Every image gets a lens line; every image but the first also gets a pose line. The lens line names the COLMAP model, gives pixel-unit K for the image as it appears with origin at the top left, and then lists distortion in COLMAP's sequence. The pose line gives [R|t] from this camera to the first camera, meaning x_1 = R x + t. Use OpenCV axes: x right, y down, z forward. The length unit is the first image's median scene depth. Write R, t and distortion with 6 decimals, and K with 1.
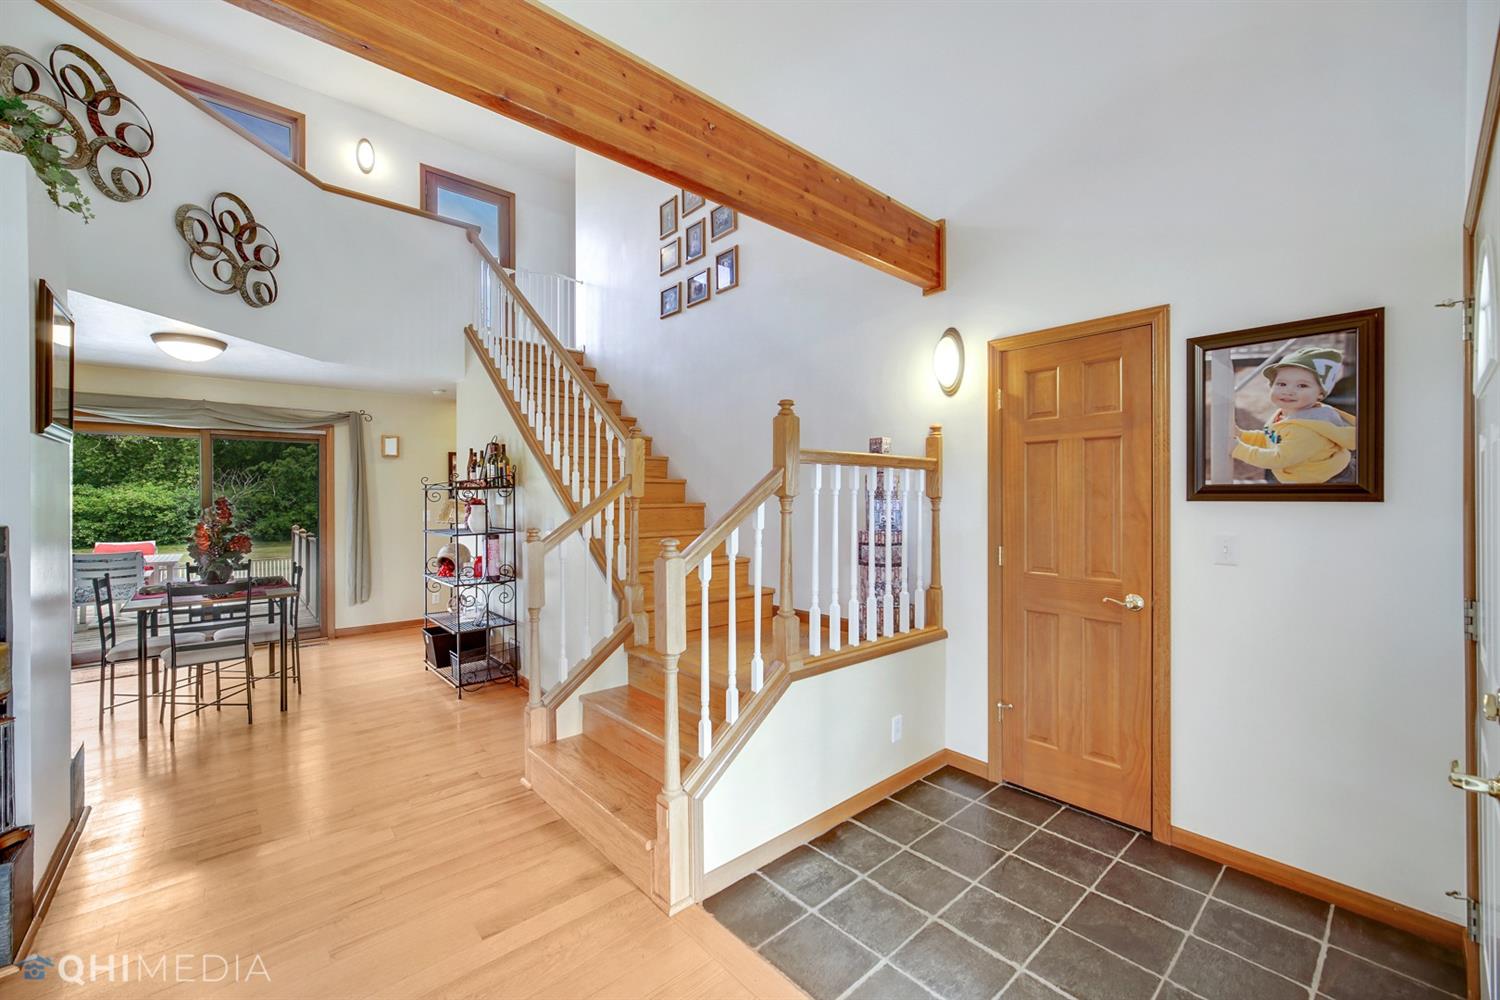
lens RADIAL K [[593.6, 0, 748.9], [0, 593.6, 501.1], [0, 0, 1]] dist [-0.001929, 0.000263]
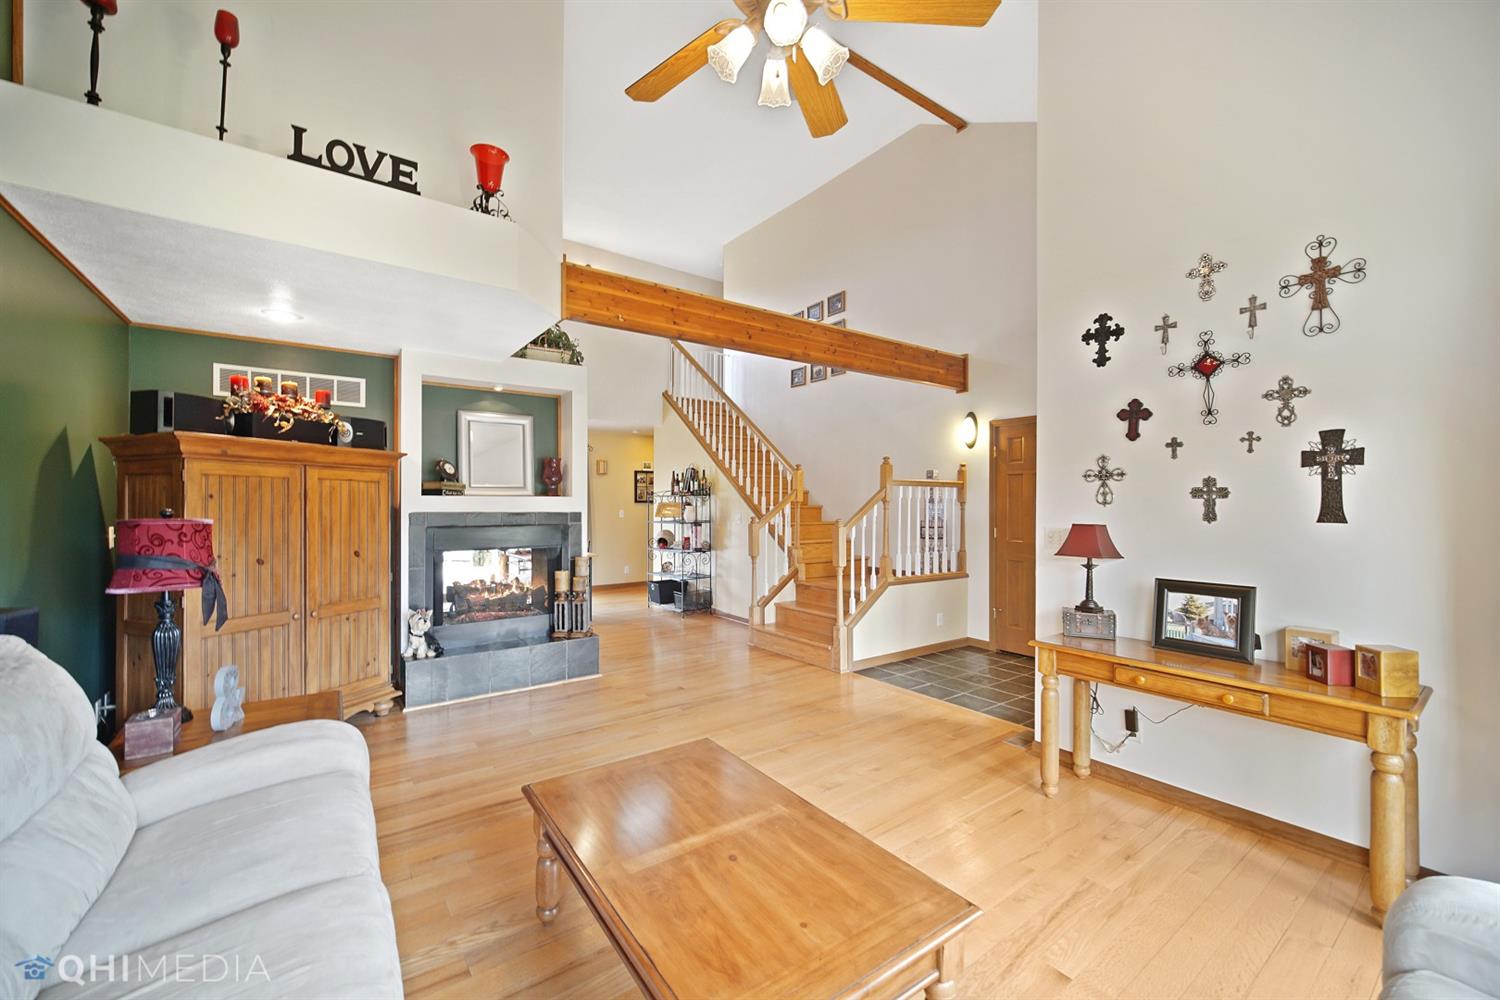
lens RADIAL K [[593.6, 0, 754.4], [0, 593.6, 503.2], [0, 0, 1]] dist [-0.001929, 0.000263]
pose [[0.996264, 0.003795, -0.086274, -0.178562], [-0.004126, 0.999985, -0.003662, 0.006206], [0.086259, 0.004005, 0.996265, -0.929942]]
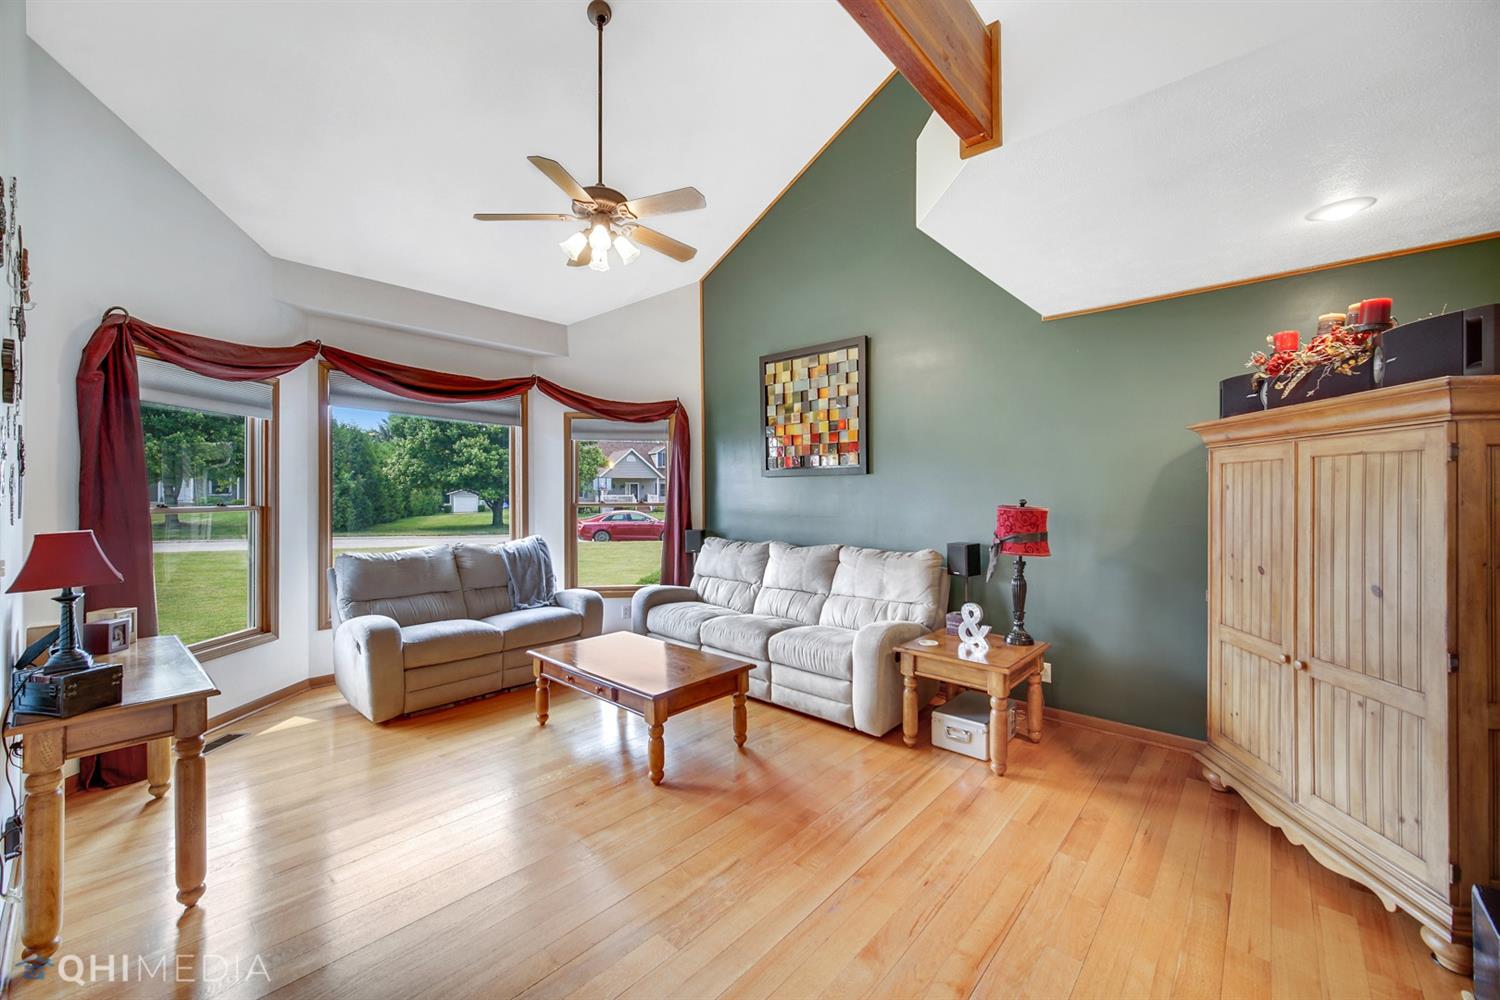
lens RADIAL K [[593.6, 0, 748.4], [0, 593.6, 498.5], [0, 0, 1]] dist [-0.001929, 0.000263]
pose [[-0.992398, 0.006967, -0.122873, -0.473416], [0.006469, 0.999969, 0.004454, -0.000585], [0.122900, 0.003625, -0.992412, 2.202139]]
